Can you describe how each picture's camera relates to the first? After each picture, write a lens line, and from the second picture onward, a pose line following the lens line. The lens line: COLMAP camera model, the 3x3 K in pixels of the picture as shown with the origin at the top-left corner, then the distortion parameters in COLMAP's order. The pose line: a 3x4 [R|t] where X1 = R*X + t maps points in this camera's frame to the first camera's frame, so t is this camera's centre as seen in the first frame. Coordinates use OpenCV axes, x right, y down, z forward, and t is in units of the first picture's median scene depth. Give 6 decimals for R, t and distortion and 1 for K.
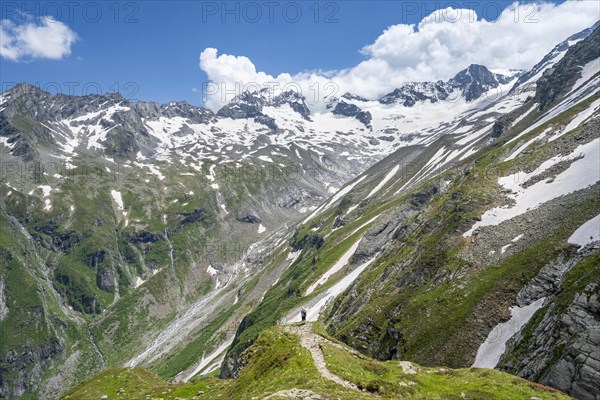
lens RADIAL K [[326.9, 0, 299.5], [0, 326.9, 198.5], [0, 0, 1]] dist [-0.002772, 0.000580]
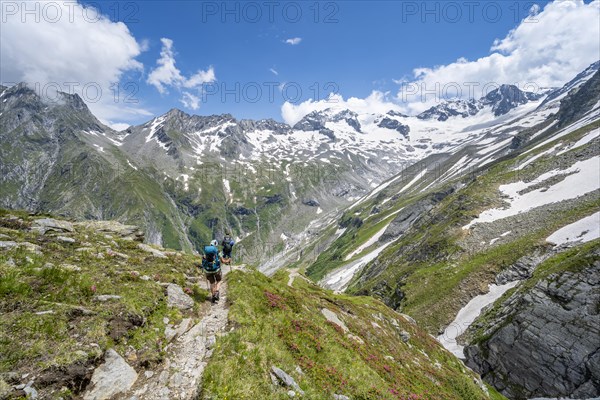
lens RADIAL K [[235.8, 0, 300.7], [0, 235.8, 199.3], [0, 0, 1]] dist [-0.000545, -0.000023]
pose [[0.977885, 0.056876, -0.201263, 0.006626], [-0.047758, 0.997613, 0.049879, -0.002932], [0.203620, -0.039164, 0.978266, -0.009695]]
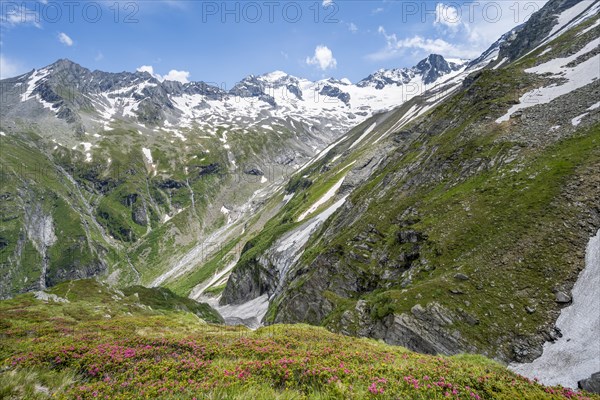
lens RADIAL K [[236.1, 0, 299.4], [0, 236.1, 199.0], [0, 0, 1]] dist [0.000018, 0.000148]
pose [[0.999680, 0.005525, 0.024667, 0.001283], [-0.008954, 0.989949, 0.141139, 0.032603], [-0.023639, -0.141314, 0.989682, 0.060774]]
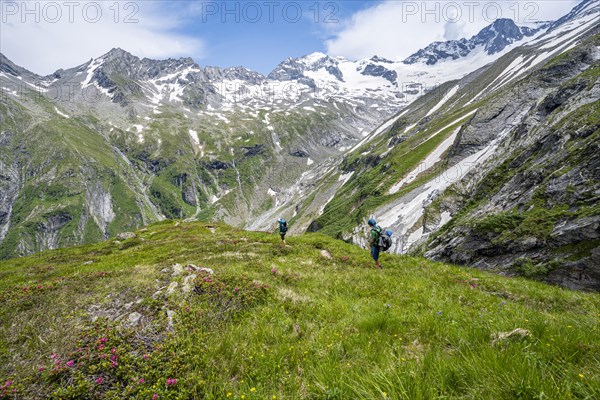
lens RADIAL K [[236.3, 0, 300.3], [0, 236.3, 198.3], [0, 0, 1]] dist [-0.000324, 0.000228]
pose [[0.994499, 0.021072, -0.102609, -0.053420], [-0.002281, 0.983682, 0.179900, 0.062580], [0.104726, -0.178676, 0.978319, 0.109088]]
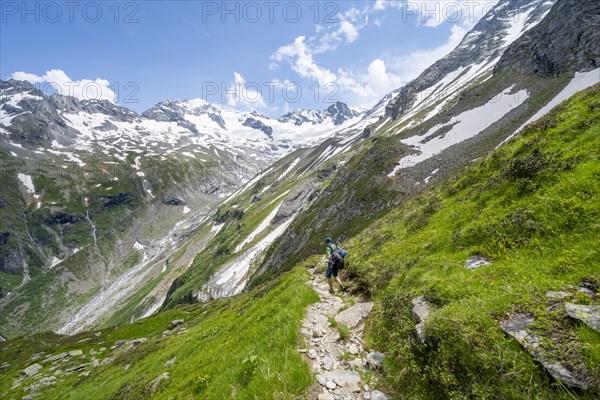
lens RADIAL K [[236.4, 0, 298.6], [0, 236.4, 198.3], [0, 0, 1]] dist [-0.000246, 0.000108]
pose [[0.942349, -0.001152, 0.334629, -0.016601], [-0.006308, 0.999755, 0.021206, 0.026458], [-0.334571, -0.022095, 0.942111, 0.040109]]
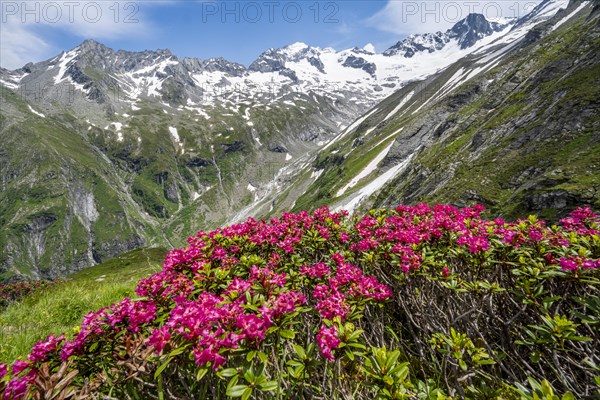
lens RADIAL K [[236.1, 0, 300.1], [0, 236.1, 197.9], [0, 0, 1]] dist [-0.000865, 0.000291]
pose [[0.998621, 0.003760, -0.052356, -0.020730], [0.007964, 0.975030, 0.221929, 0.040450], [0.051883, -0.222040, 0.973656, 0.072467]]
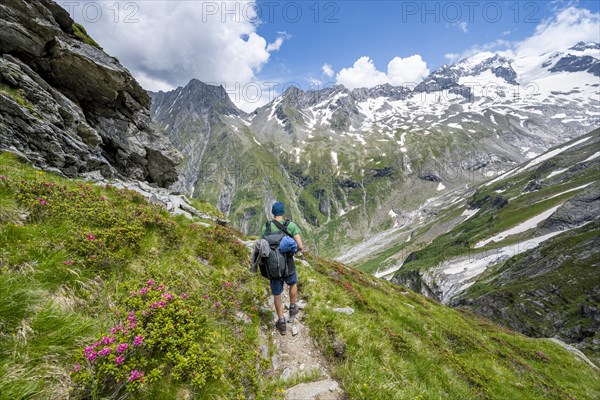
lens RADIAL K [[236.2, 0, 298.2], [0, 236.2, 199.4], [0, 0, 1]] dist [0.000049, 0.000073]
pose [[0.780758, 0.136924, -0.609646, 0.005852], [-0.038331, 0.984352, 0.171992, 0.010056], [0.623656, -0.110916, 0.773790, 0.020604]]
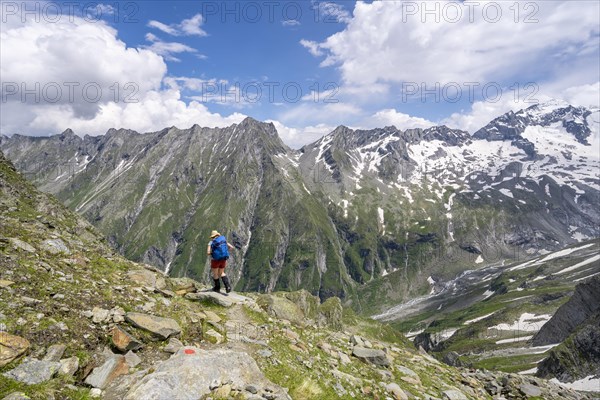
lens RADIAL K [[302.3, 0, 298.7], [0, 302.3, 198.0], [0, 0, 1]] dist [-0.000936, -0.000258]
pose [[0.707616, 0.158184, -0.688663, 0.140565], [-0.125741, 0.987254, 0.097568, -0.152303], [0.695319, 0.017553, 0.718487, -0.296334]]
